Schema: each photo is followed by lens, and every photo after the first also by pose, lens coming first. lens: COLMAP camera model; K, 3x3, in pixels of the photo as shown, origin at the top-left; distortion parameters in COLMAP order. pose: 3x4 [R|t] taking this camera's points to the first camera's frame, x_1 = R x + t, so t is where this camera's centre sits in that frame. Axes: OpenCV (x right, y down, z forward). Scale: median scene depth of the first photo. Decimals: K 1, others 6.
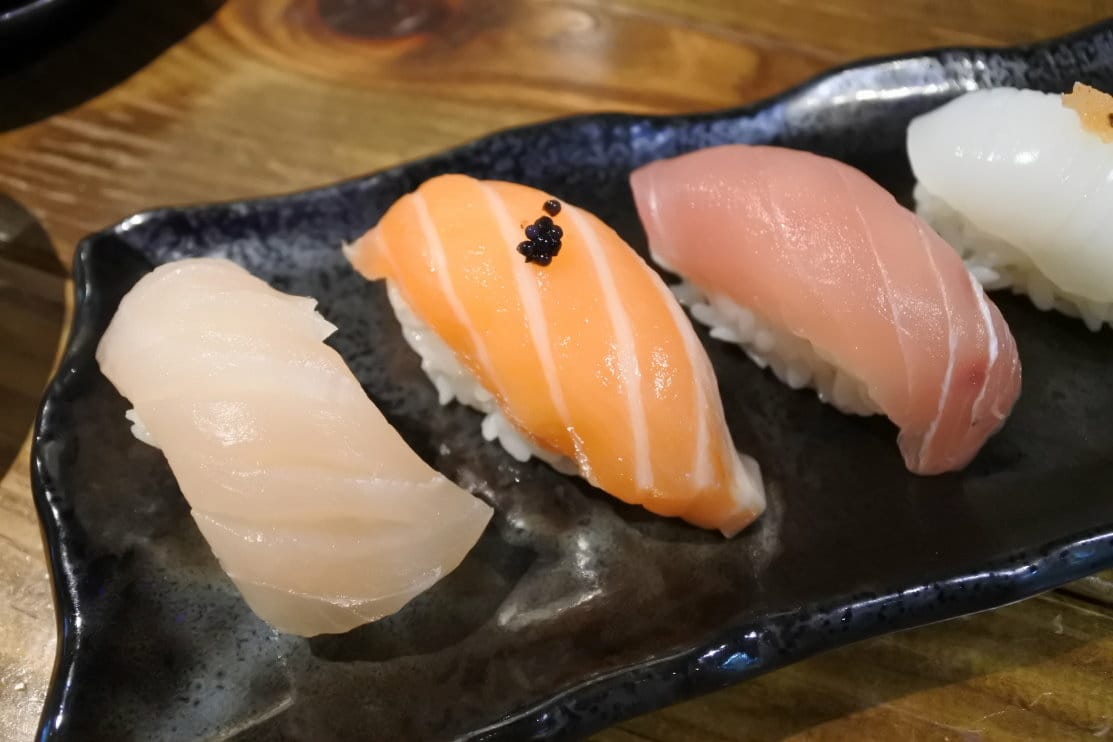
lens RADIAL K [[1000.4, 0, 556.5], [0, 1000.4, 371.0], [0, 0, 1]] dist [-0.097332, 0.085922]
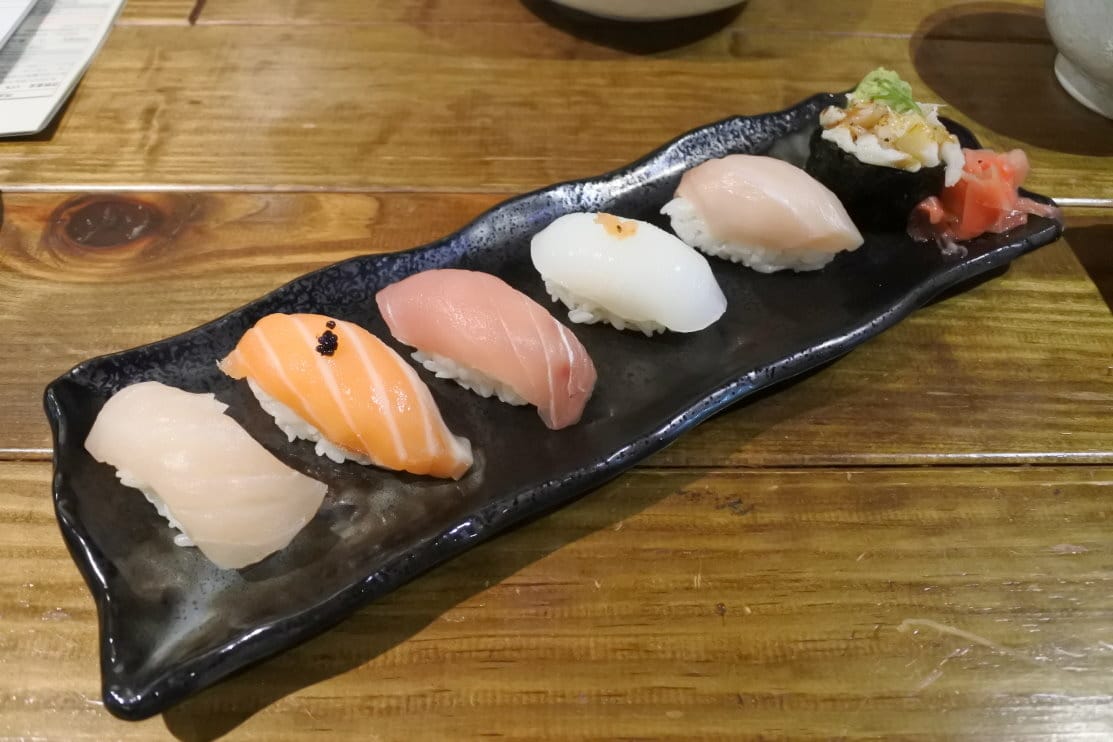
lens RADIAL K [[906.3, 0, 556.5], [0, 906.3, 371.0], [0, 0, 1]] dist [-0.073955, 0.001793]
pose [[0.965806, -0.174257, 0.191971, 0.059345], [0.185542, 0.981724, -0.042328, 0.068848], [-0.181087, 0.076499, 0.980487, -0.689441]]
